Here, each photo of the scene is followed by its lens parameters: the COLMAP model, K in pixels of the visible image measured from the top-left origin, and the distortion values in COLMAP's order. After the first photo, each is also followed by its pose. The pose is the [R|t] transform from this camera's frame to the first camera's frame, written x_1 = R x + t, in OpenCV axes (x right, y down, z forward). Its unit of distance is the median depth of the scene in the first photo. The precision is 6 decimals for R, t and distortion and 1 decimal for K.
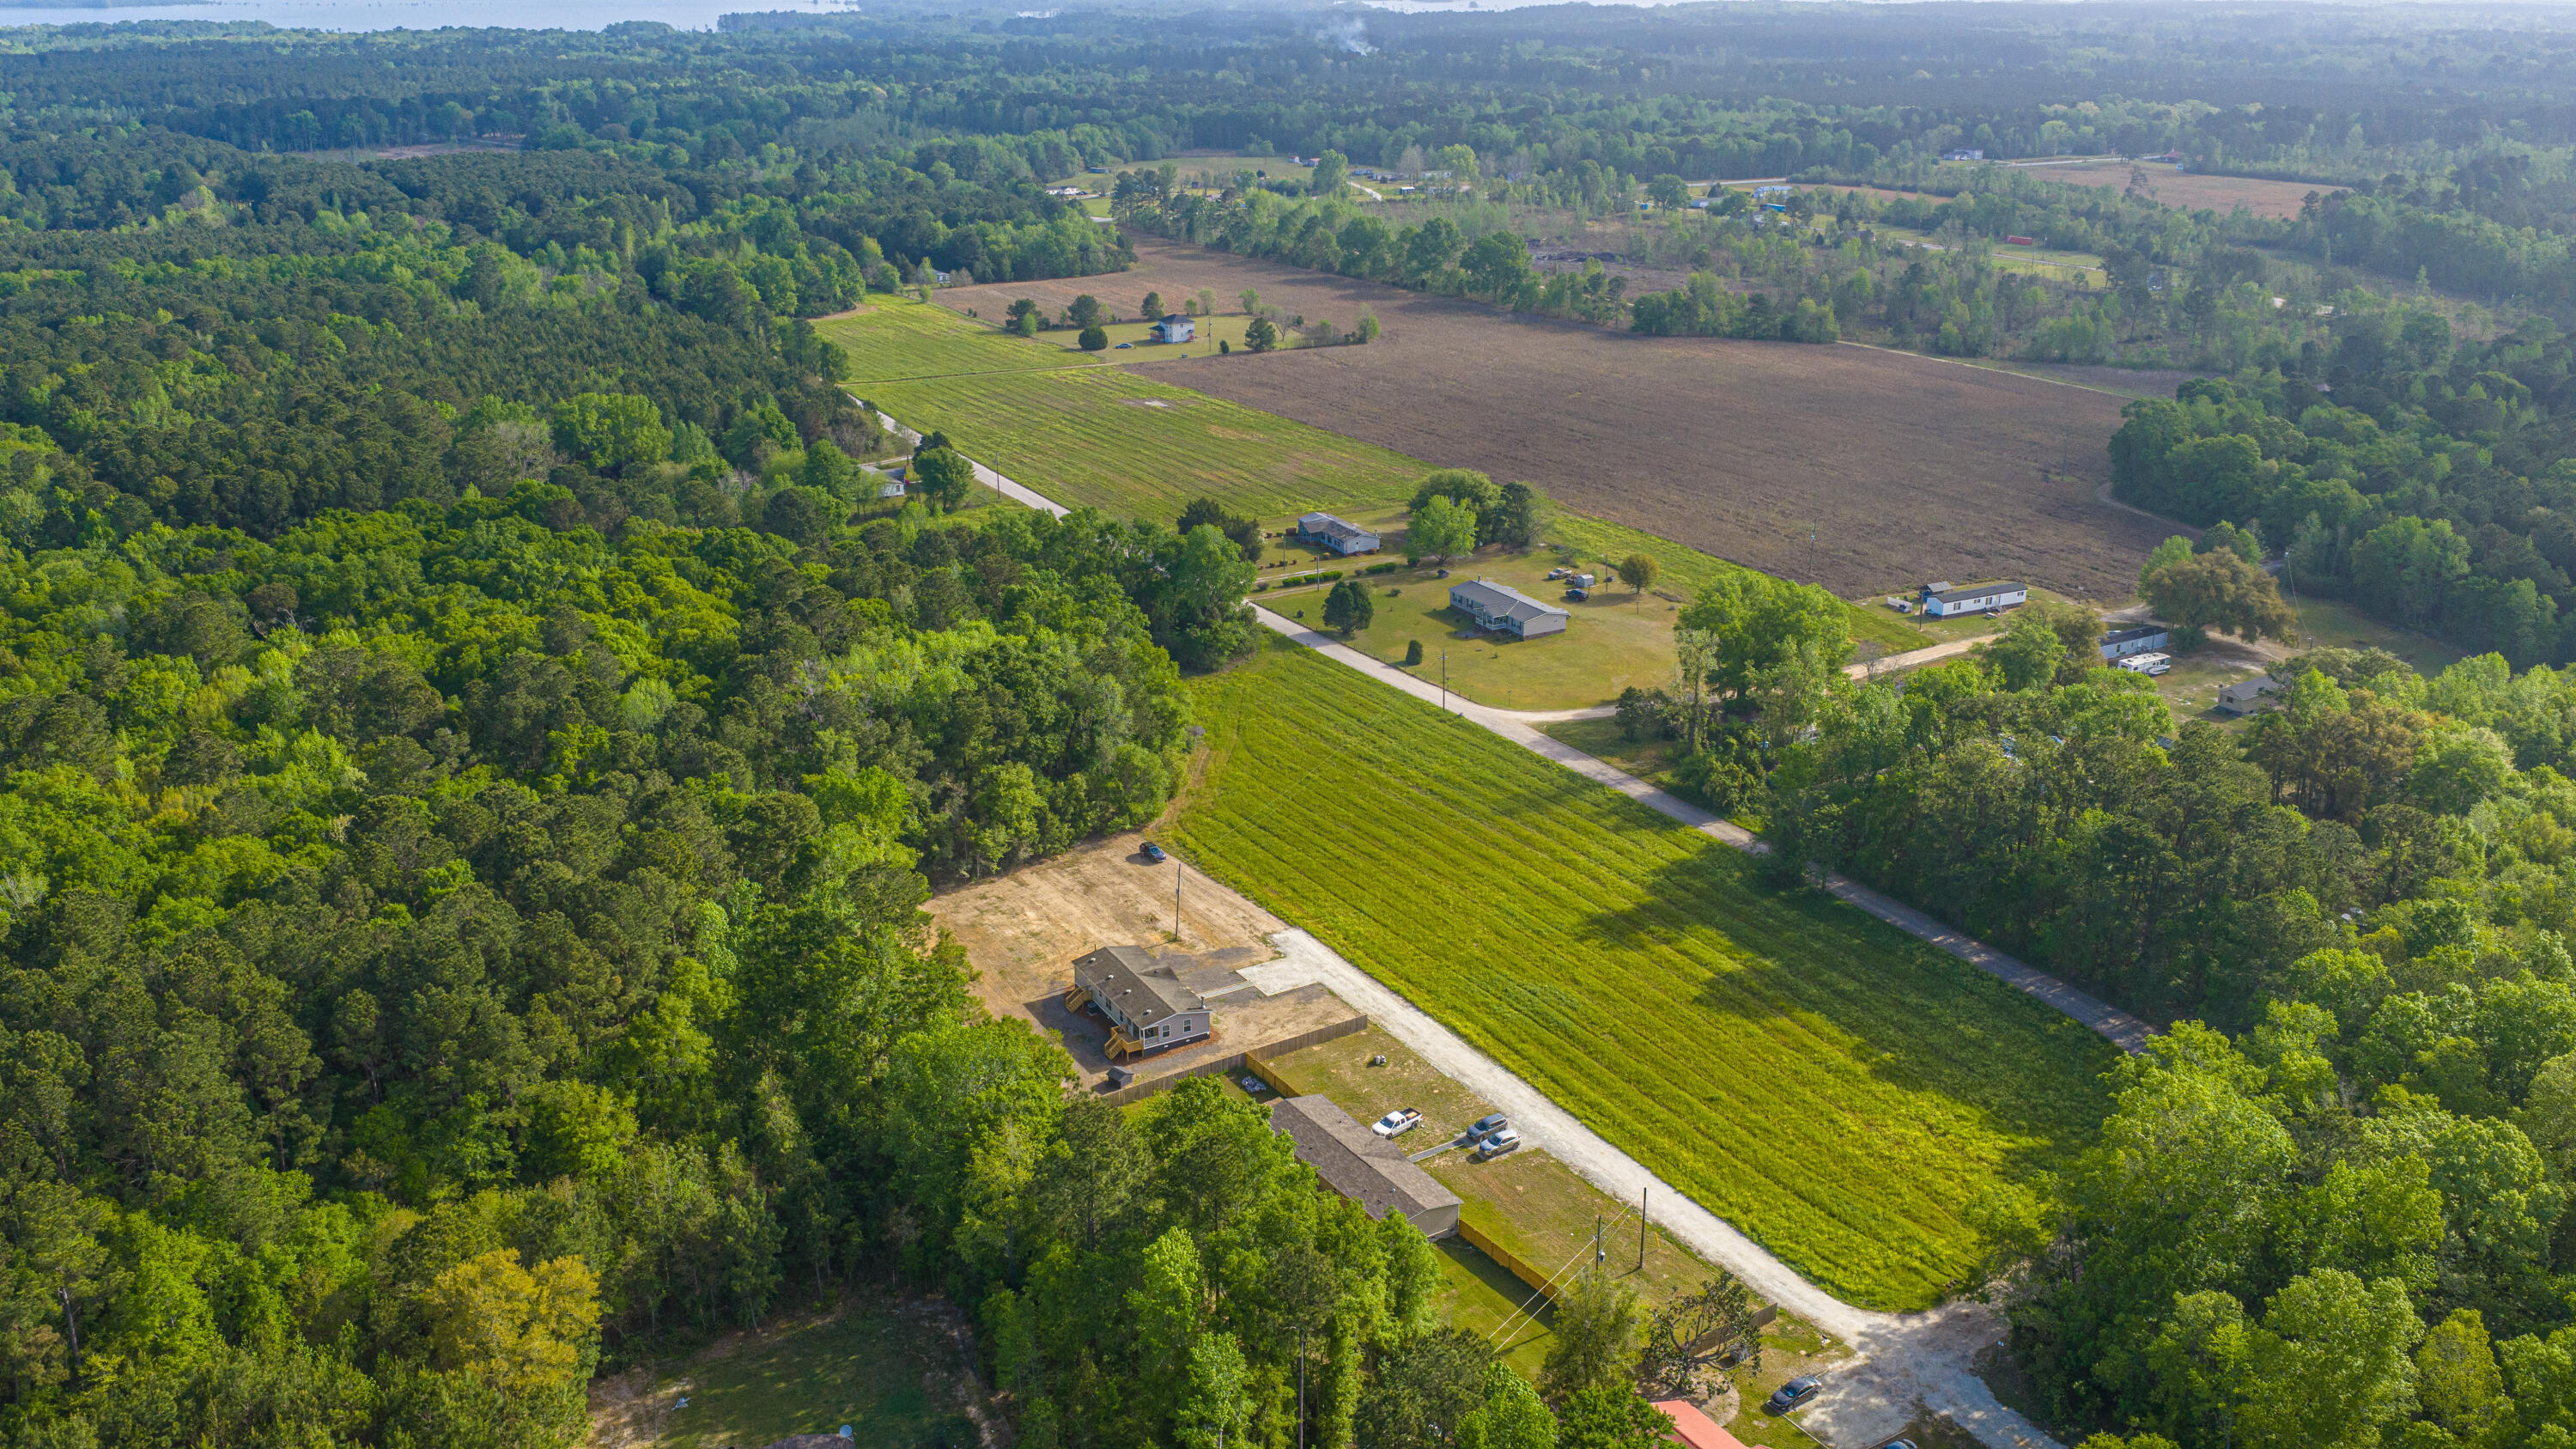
lens RADIAL K [[2124.9, 0, 1288.0], [0, 2124.9, 724.5], [0, 0, 1]] dist [0.028736, -0.056120]
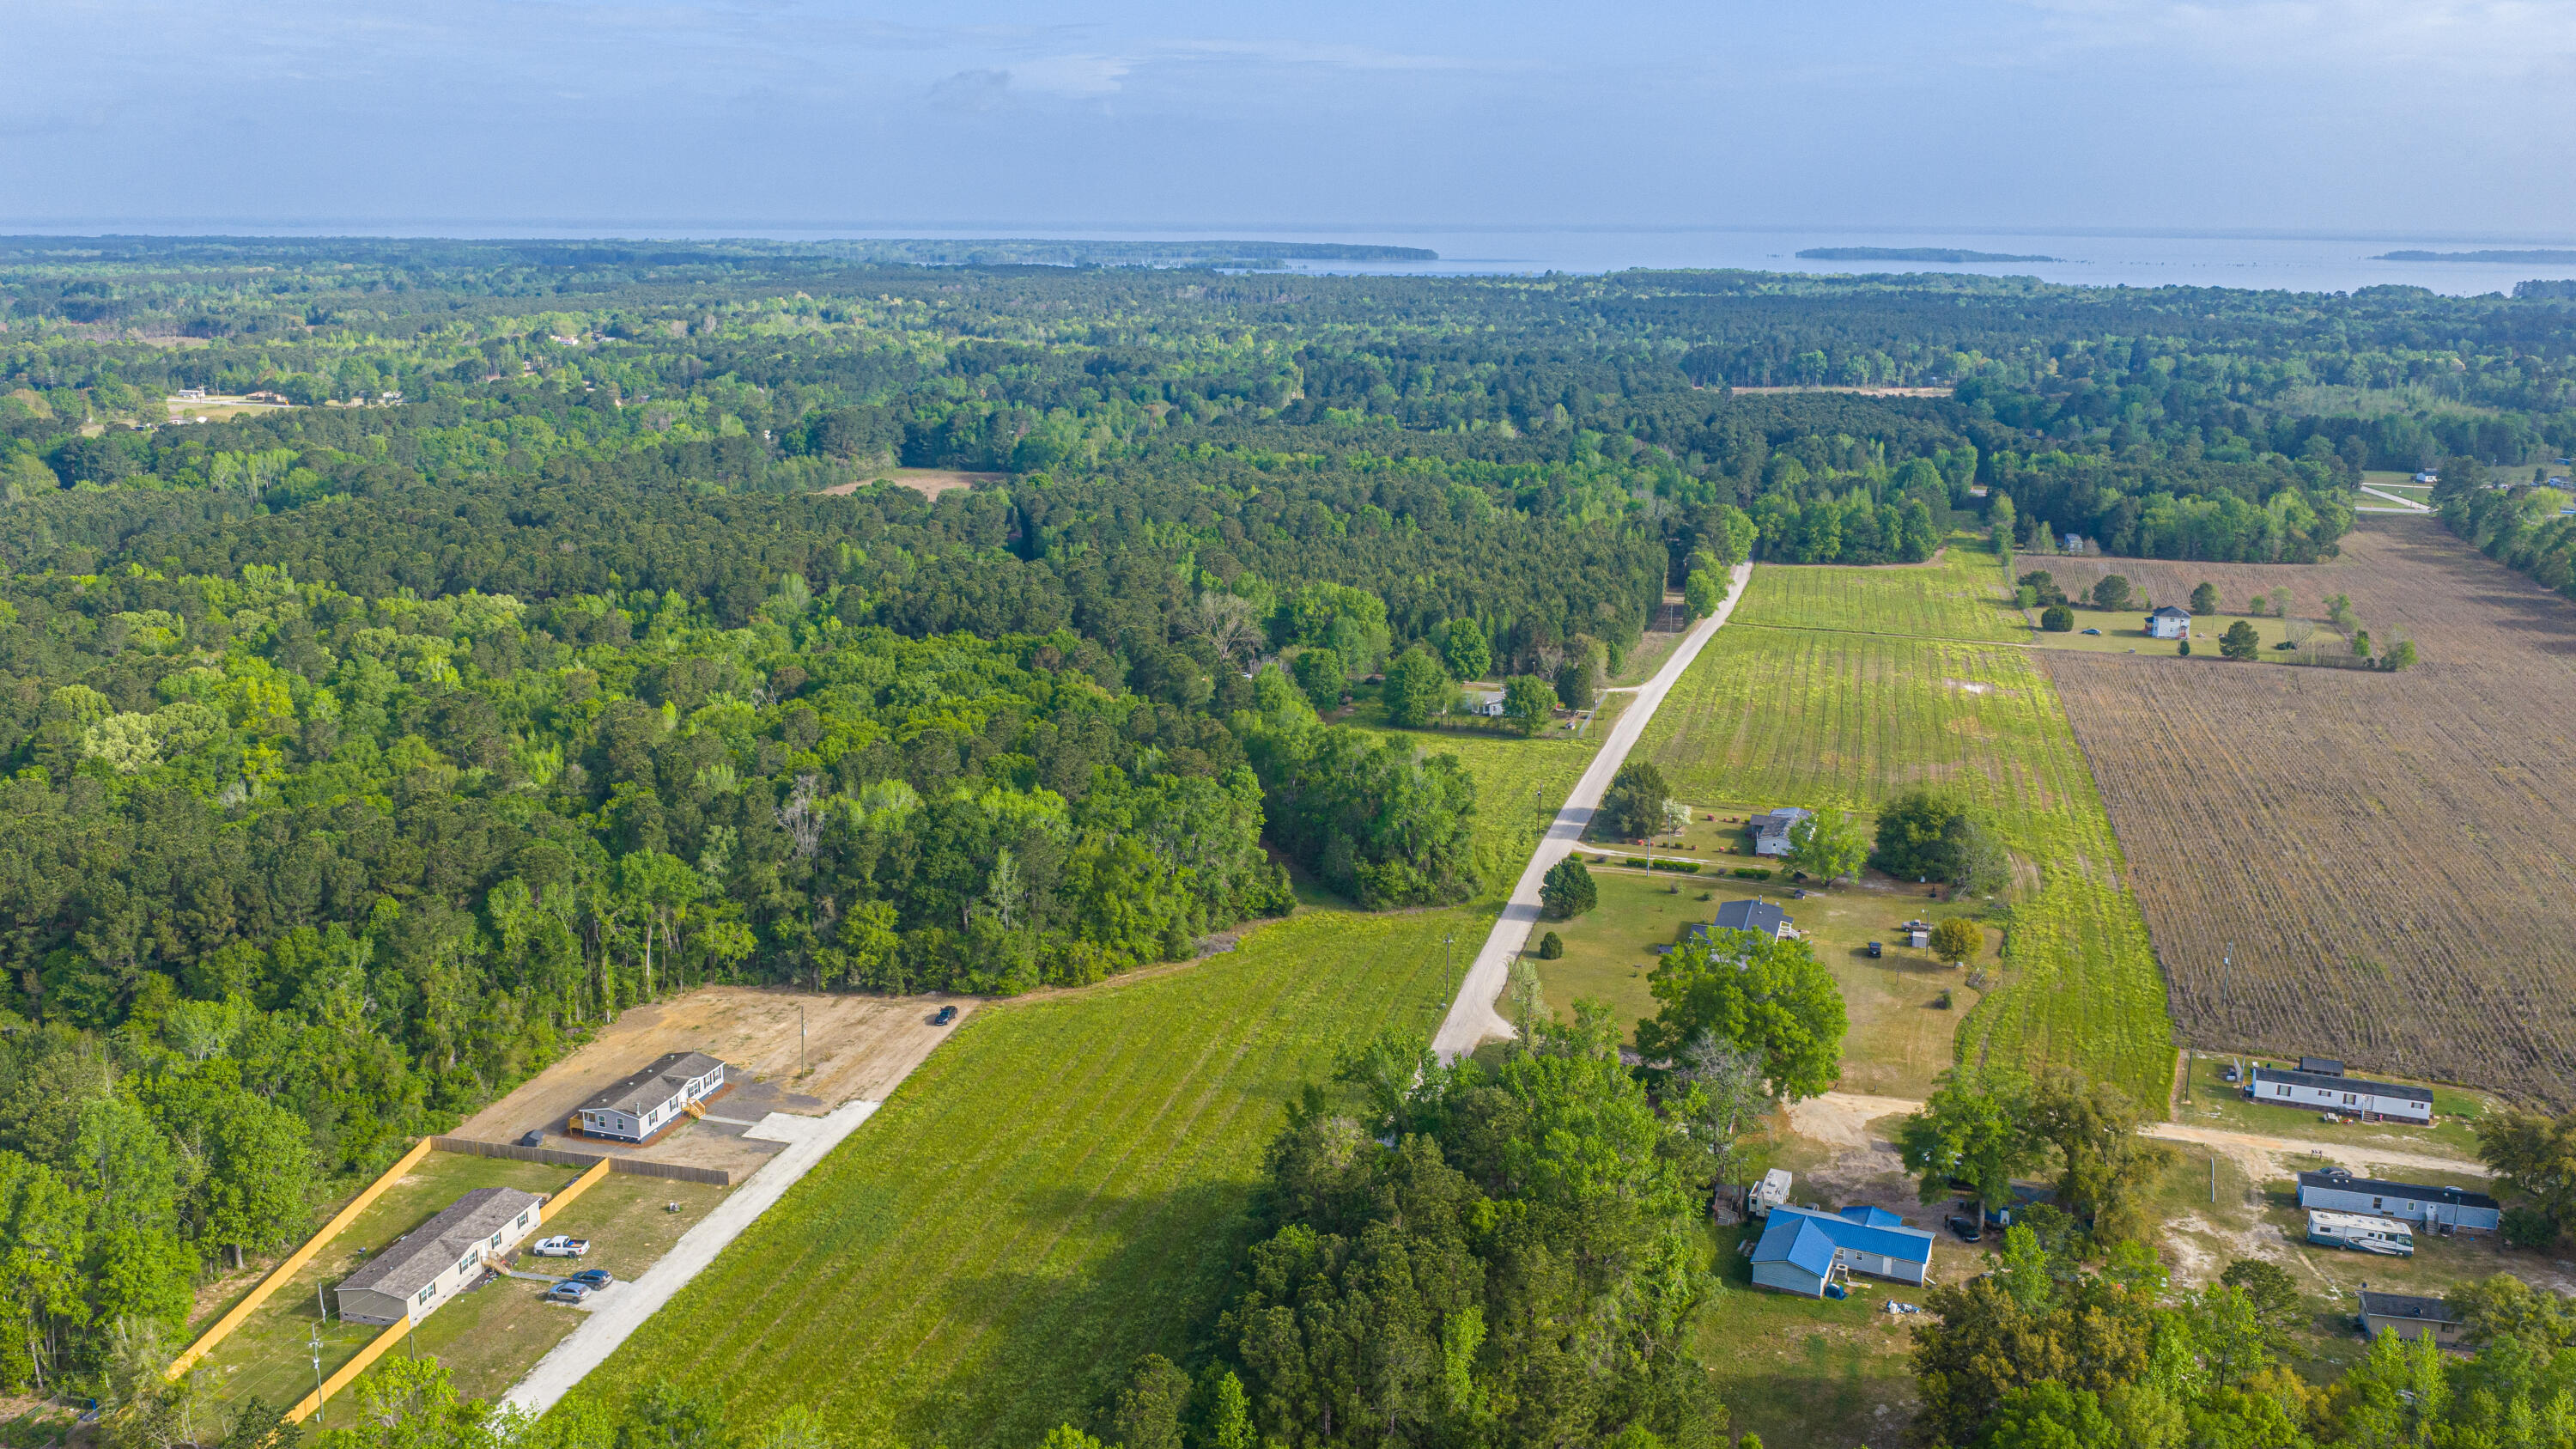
lens RADIAL K [[2124.9, 0, 1288.0], [0, 2124.9, 724.5], [0, 0, 1]] dist [0.028736, -0.056120]
pose [[0.679161, 0.172058, -0.713538, 0.676724], [-0.251812, 0.967756, -0.006322, -0.100690], [0.689442, 0.183971, 0.700588, 0.302204]]
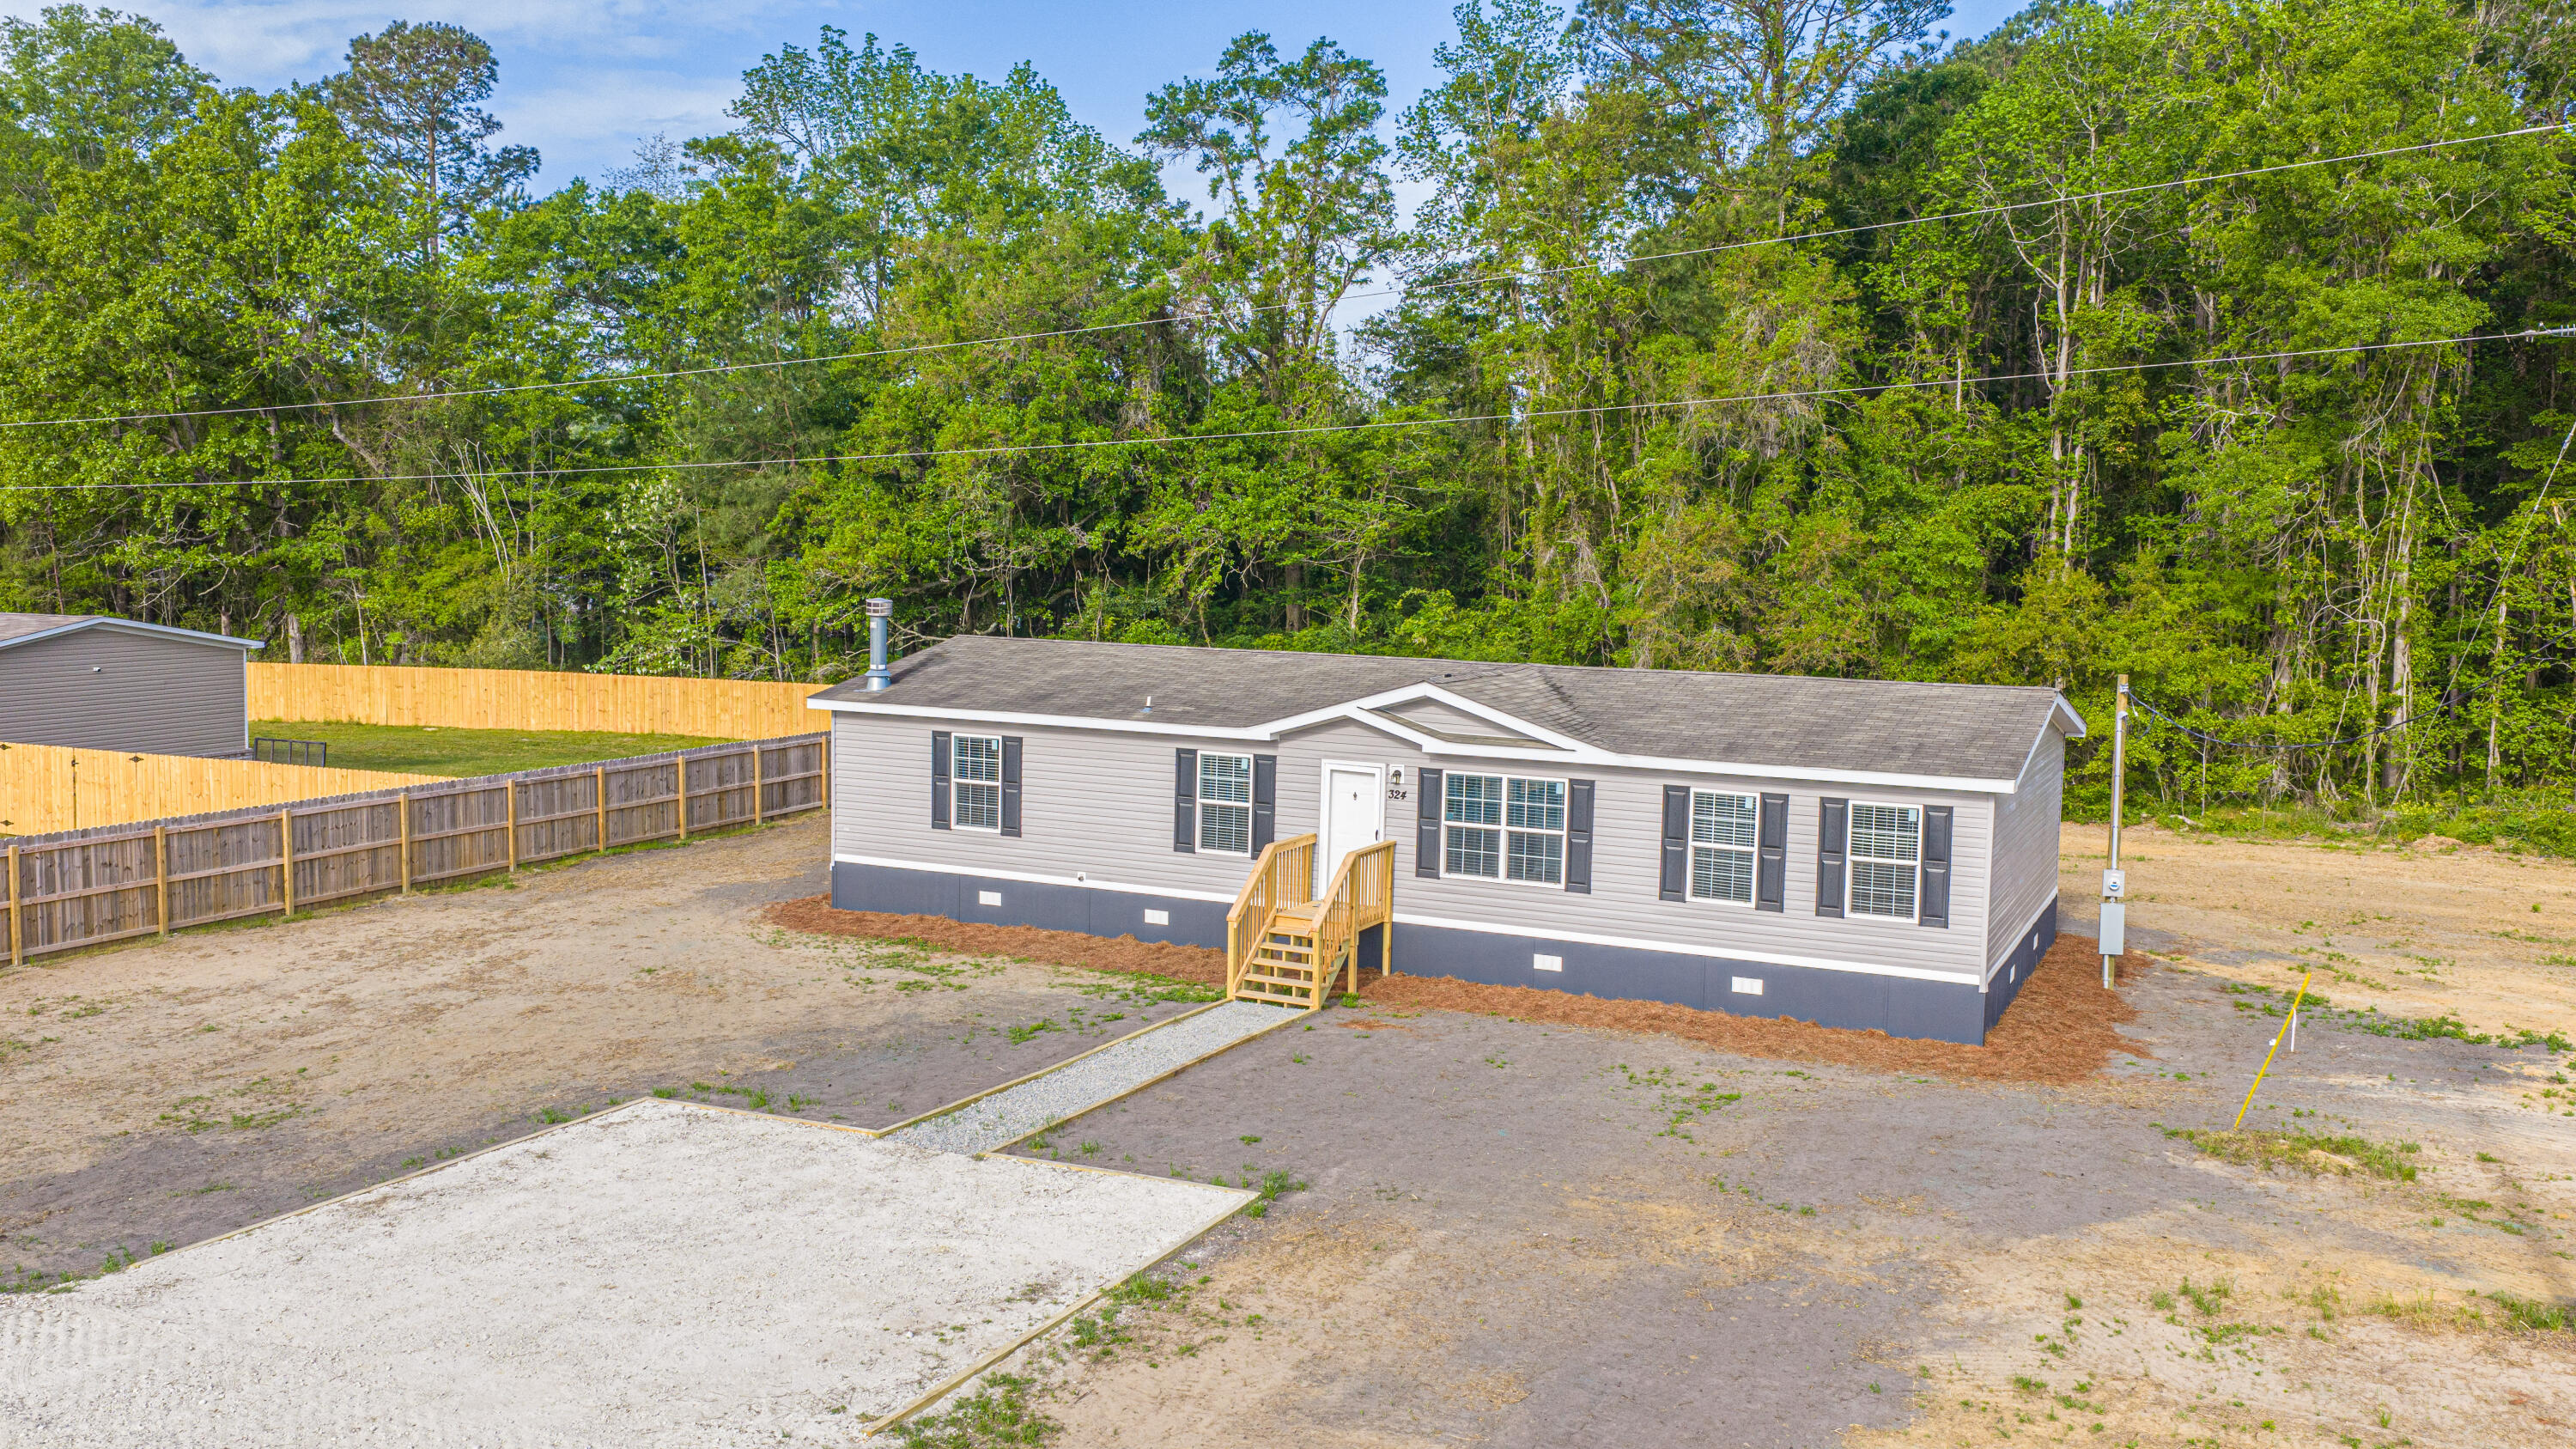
lens RADIAL K [[2123.0, 0, 1287.7], [0, 2123.0, 727.7], [0, 0, 1]] dist [0.035121, -0.074234]
pose [[-0.823096, 0.037966, -0.566632, 0.015925], [-0.212256, 0.904887, 0.368954, 0.053279], [0.526746, 0.423956, -0.736750, 0.808140]]
